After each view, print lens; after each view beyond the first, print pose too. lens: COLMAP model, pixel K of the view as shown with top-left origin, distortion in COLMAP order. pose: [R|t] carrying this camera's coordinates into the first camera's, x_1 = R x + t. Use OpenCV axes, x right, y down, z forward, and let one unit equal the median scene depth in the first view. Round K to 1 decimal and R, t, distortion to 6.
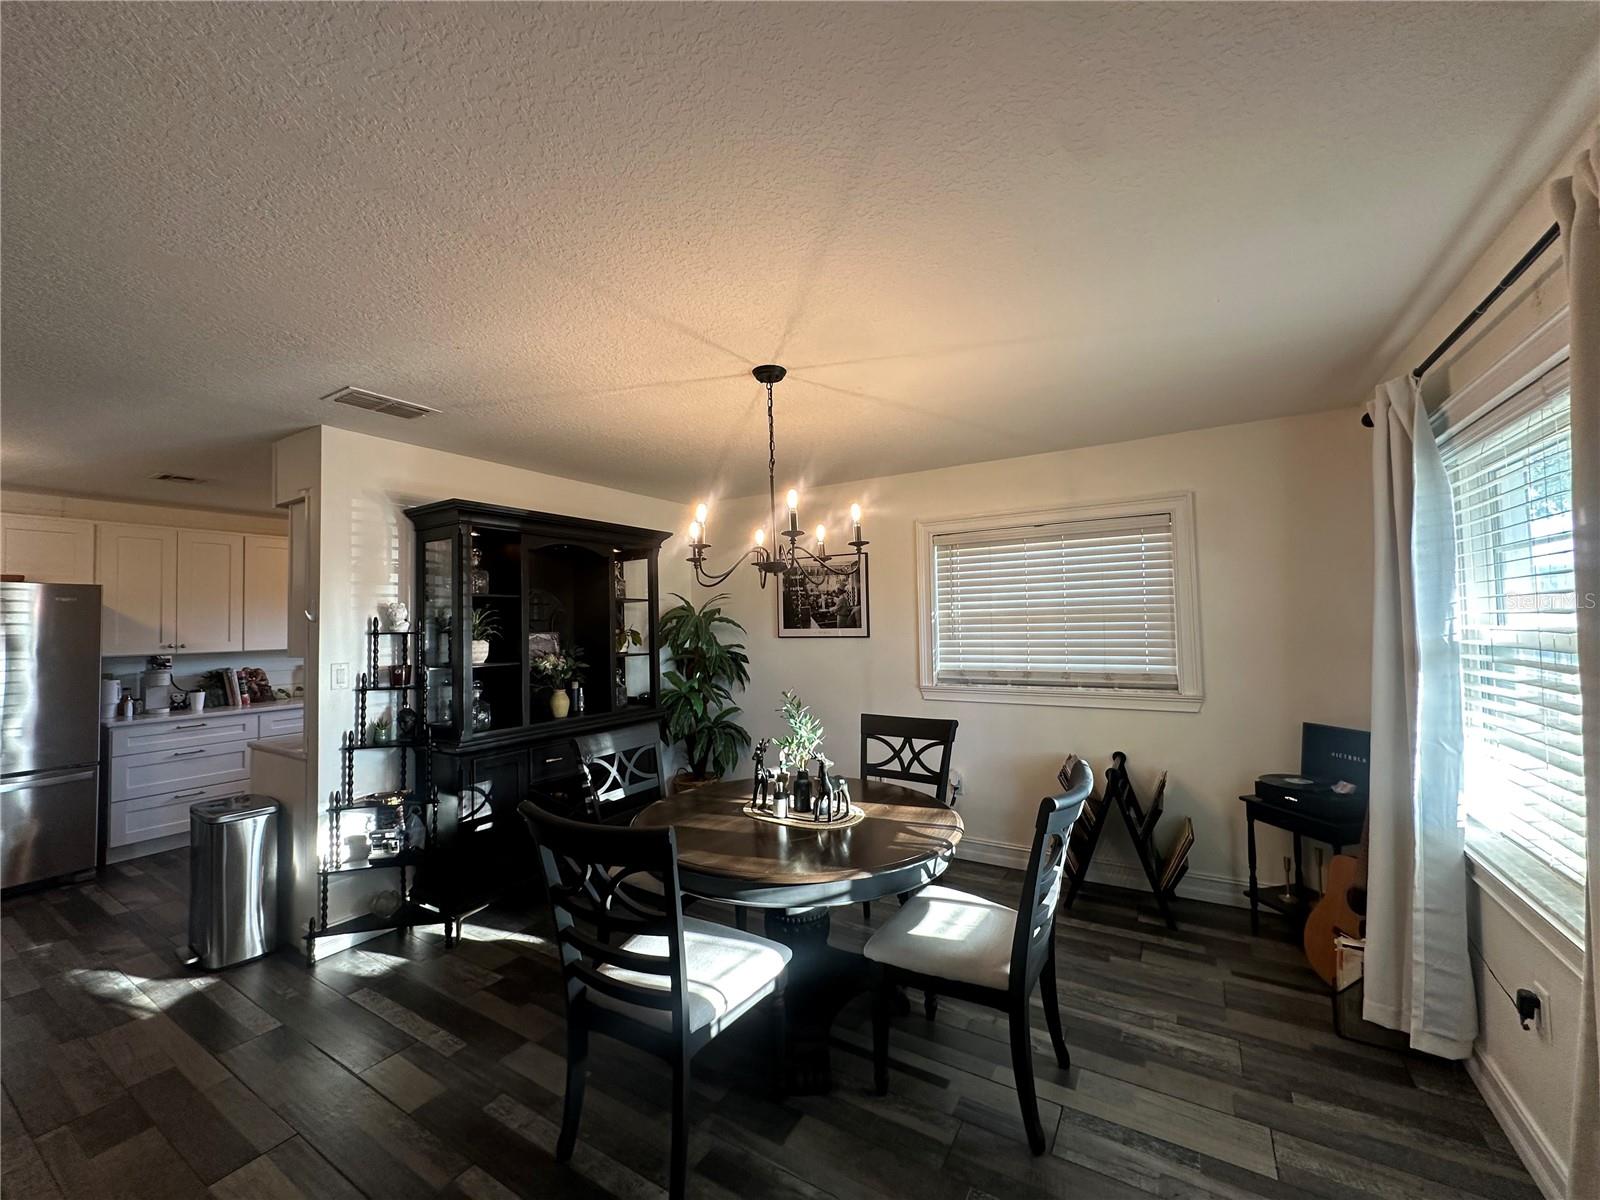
lens RADIAL K [[641.7, 0, 800.0], [0, 641.7, 600.0], [0, 0, 1]] dist [-0.001176, -0.000151]
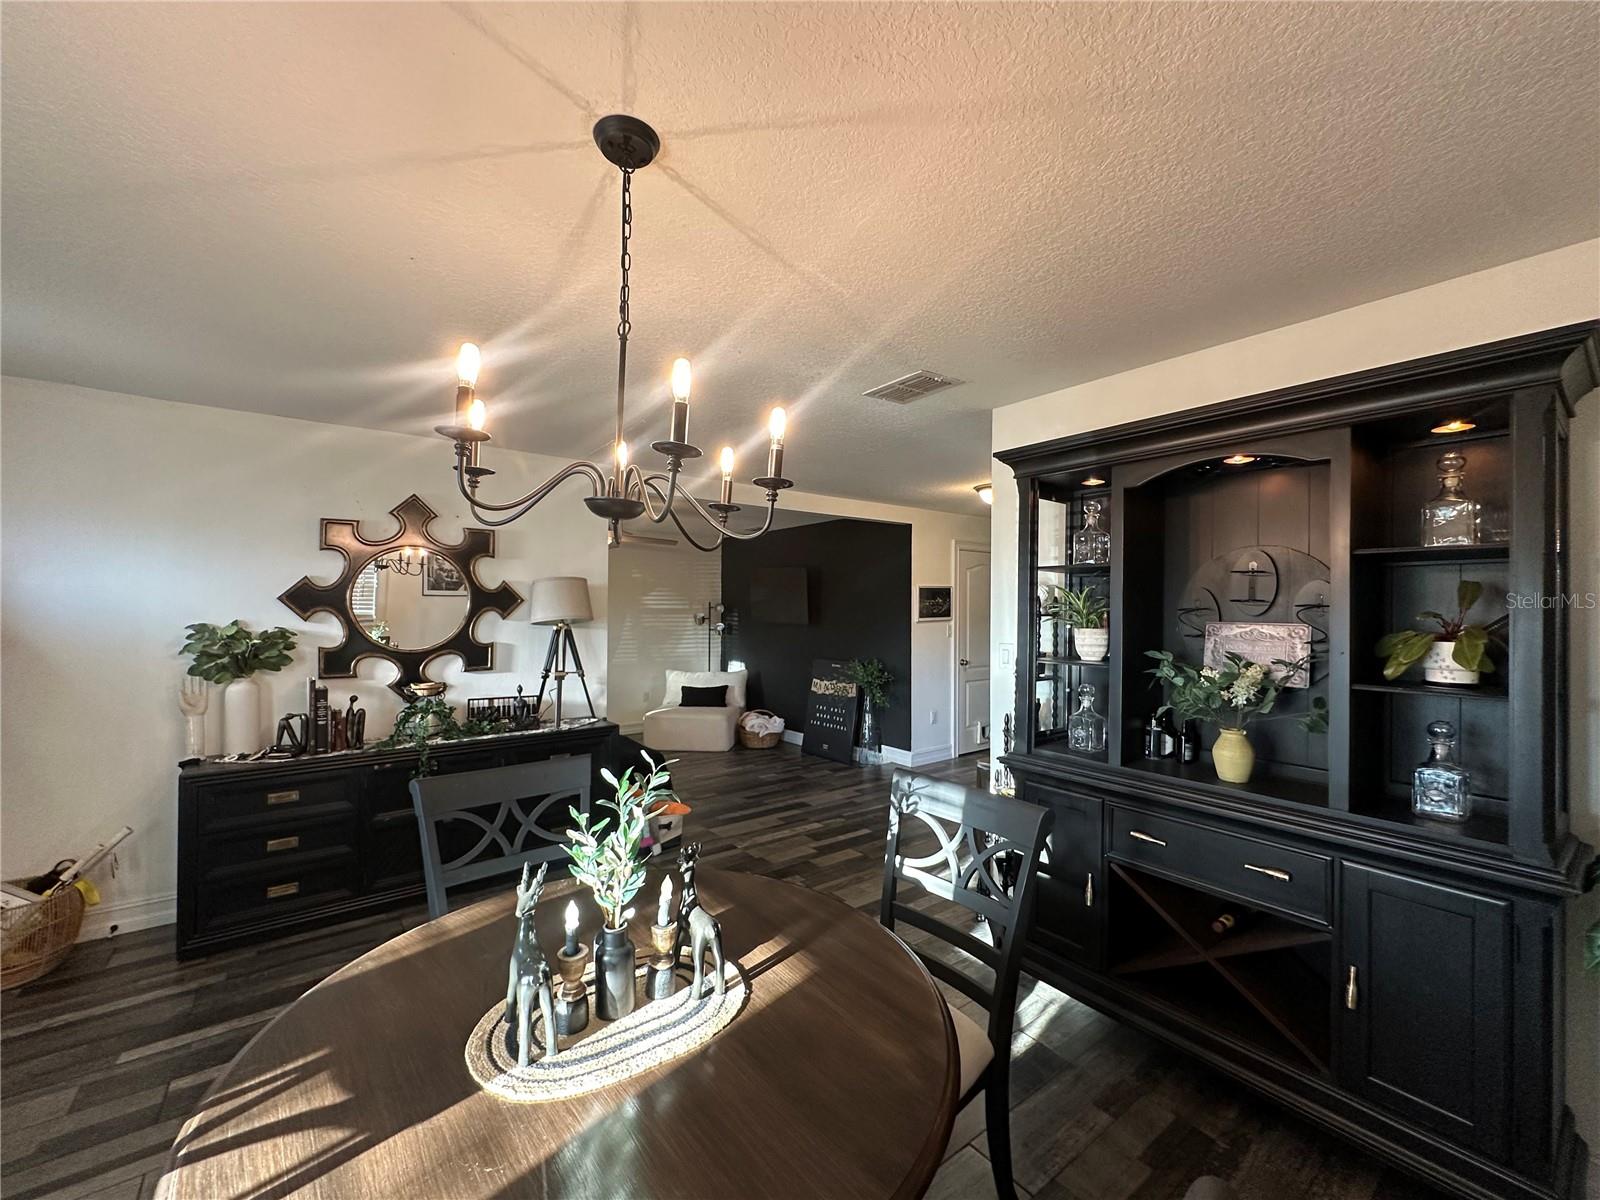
lens RADIAL K [[641.7, 0, 800.0], [0, 641.7, 600.0], [0, 0, 1]] dist [-0.001176, -0.000151]
pose [[-0.368704, 0.015608, -0.929416, 0.351430], [0.036500, 0.999331, 0.002302, 0.022106], [0.928830, -0.033075, -0.369027, 1.160218]]
